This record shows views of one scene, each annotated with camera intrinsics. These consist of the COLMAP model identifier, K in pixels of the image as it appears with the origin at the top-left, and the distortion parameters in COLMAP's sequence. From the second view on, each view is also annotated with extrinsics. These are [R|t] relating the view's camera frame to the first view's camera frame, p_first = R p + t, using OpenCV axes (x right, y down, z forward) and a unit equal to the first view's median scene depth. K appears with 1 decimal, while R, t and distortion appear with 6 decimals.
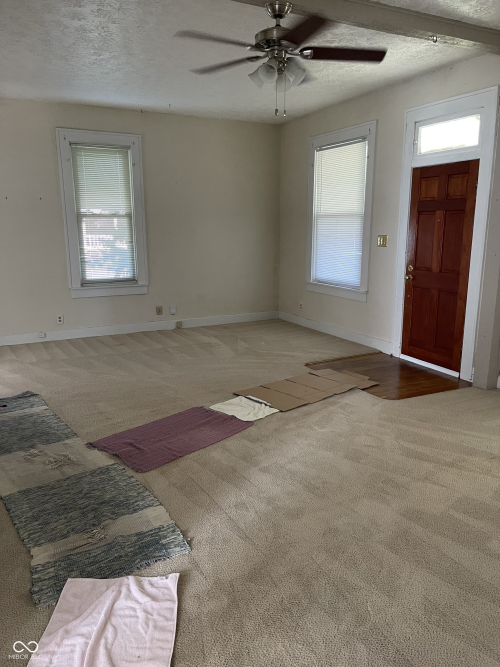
lens RADIAL K [[506.7, 0, 254.2], [0, 506.7, 334.1], [0, 0, 1]] dist [0.007745, -0.004491]
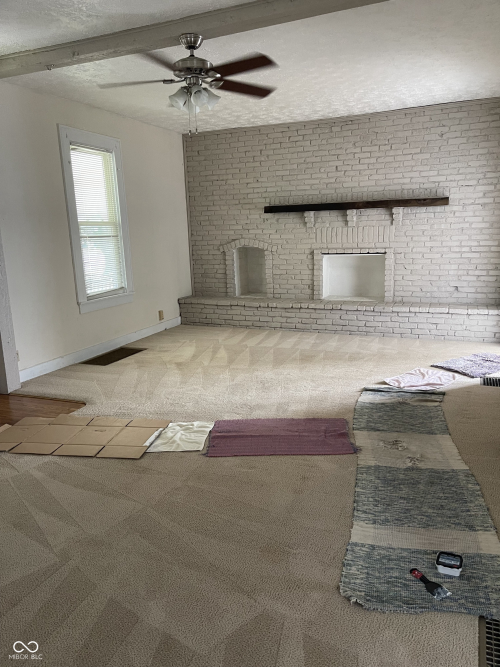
lens RADIAL K [[506.7, 0, 254.2], [0, 506.7, 334.1], [0, 0, 1]] dist [0.007745, -0.004491]
pose [[-0.628711, -0.150754, 0.762886, -0.895732], [0.194476, 0.919375, 0.341949, -0.355751], [-0.752929, 0.363350, -0.548703, 1.575543]]
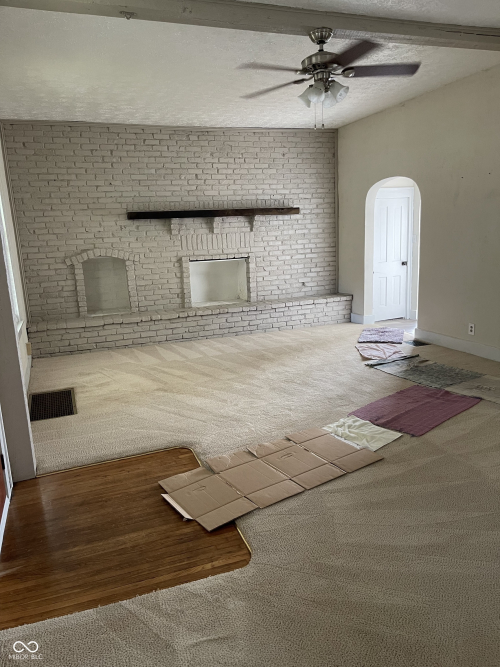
lens RADIAL K [[506.7, 0, 254.2], [0, 506.7, 334.1], [0, 0, 1]] dist [0.007745, -0.004491]
pose [[-0.992769, 0.009245, 0.119682, 0.068582], [0.057870, 0.910378, 0.409712, -0.454267], [-0.105168, 0.413675, -0.904330, 2.073583]]
